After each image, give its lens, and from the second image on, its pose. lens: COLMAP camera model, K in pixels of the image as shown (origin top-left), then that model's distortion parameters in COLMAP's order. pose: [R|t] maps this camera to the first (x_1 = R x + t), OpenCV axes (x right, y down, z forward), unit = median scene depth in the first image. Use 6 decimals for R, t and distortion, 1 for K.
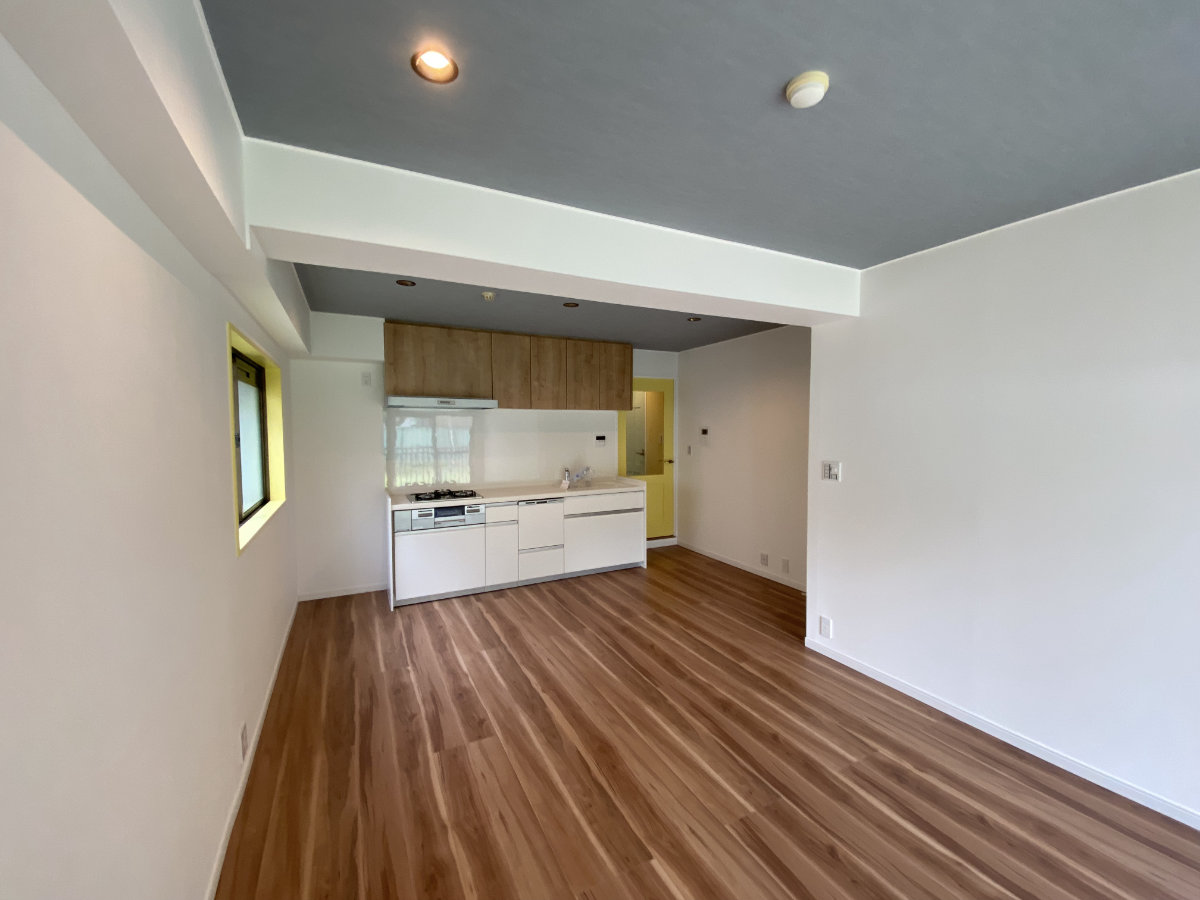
lens RADIAL K [[496.0, 0, 600.0], [0, 496.0, 450.0], [0, 0, 1]] dist [0.000195, -0.014600]
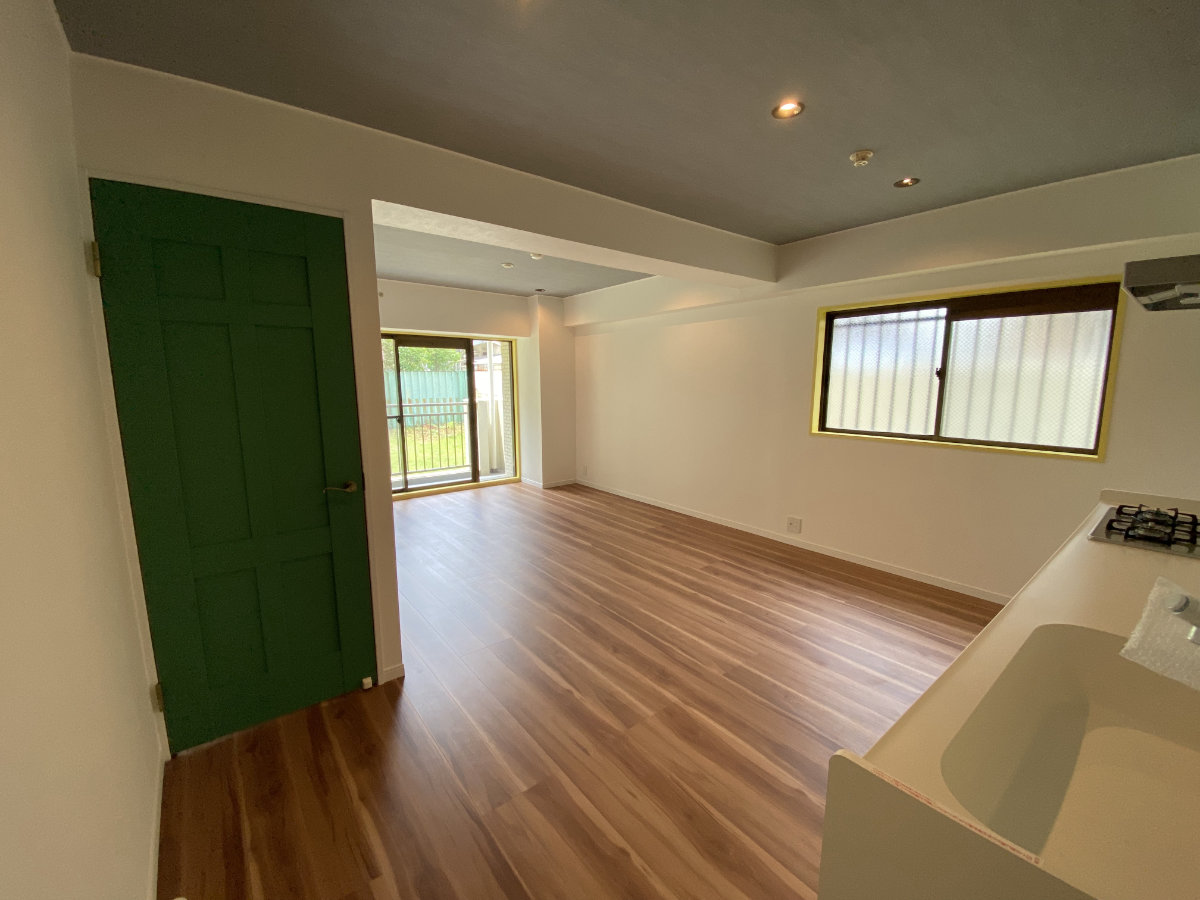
lens RADIAL K [[487.3, 0, 593.5], [0, 487.3, 453.7], [0, 0, 1]] dist [0.026948, -0.019869]
pose [[-0.982861, 0.033836, -0.181216, 0.336361], [-0.003389, 0.979529, 0.201277, -0.069709], [0.184317, 0.198441, -0.962626, 2.110141]]
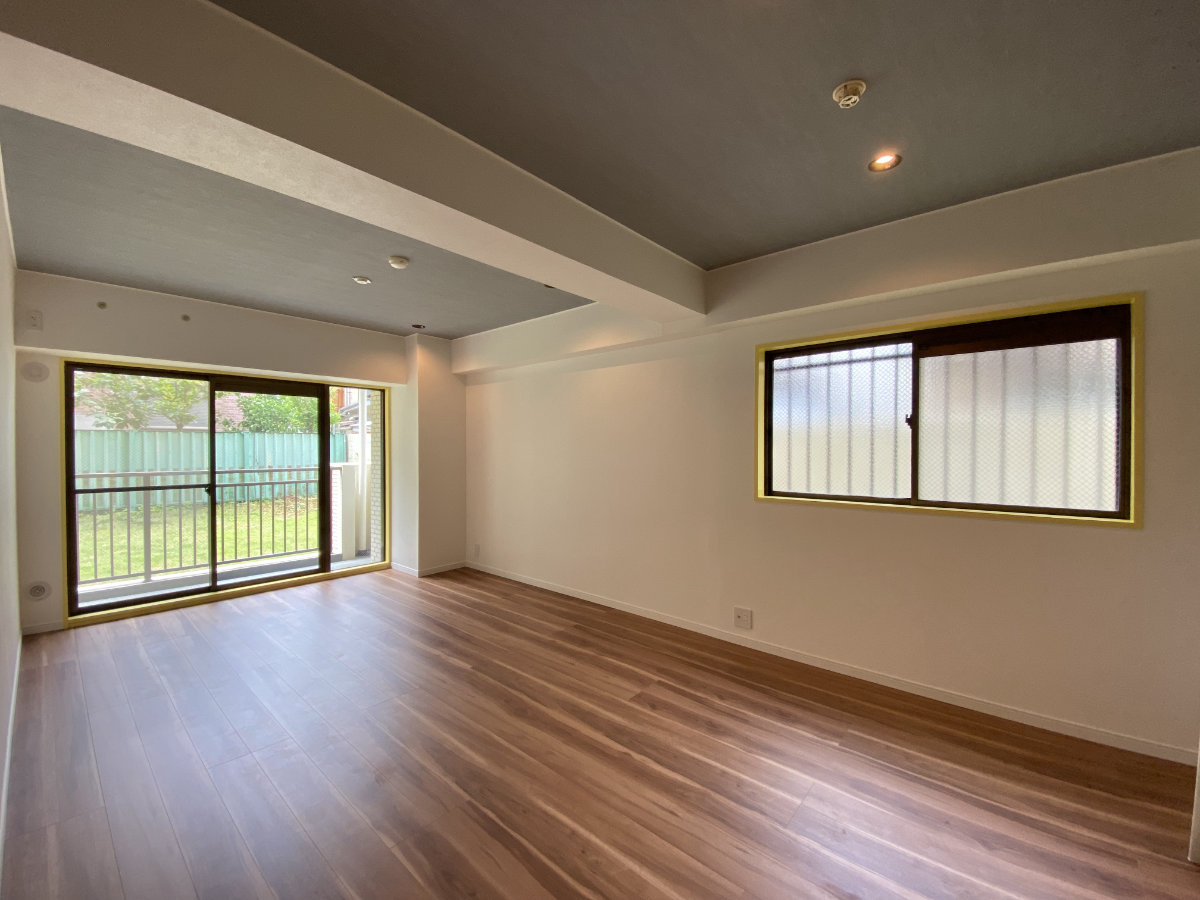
lens RADIAL K [[496.0, 0, 600.0], [0, 496.0, 450.0], [0, 0, 1]] dist [0.000195, -0.014600]
pose [[-0.929190, 0.006180, -0.369551, 0.205845], [-0.015679, 0.998301, 0.056117, -0.009686], [0.369270, 0.057937, -0.927514, 1.742173]]
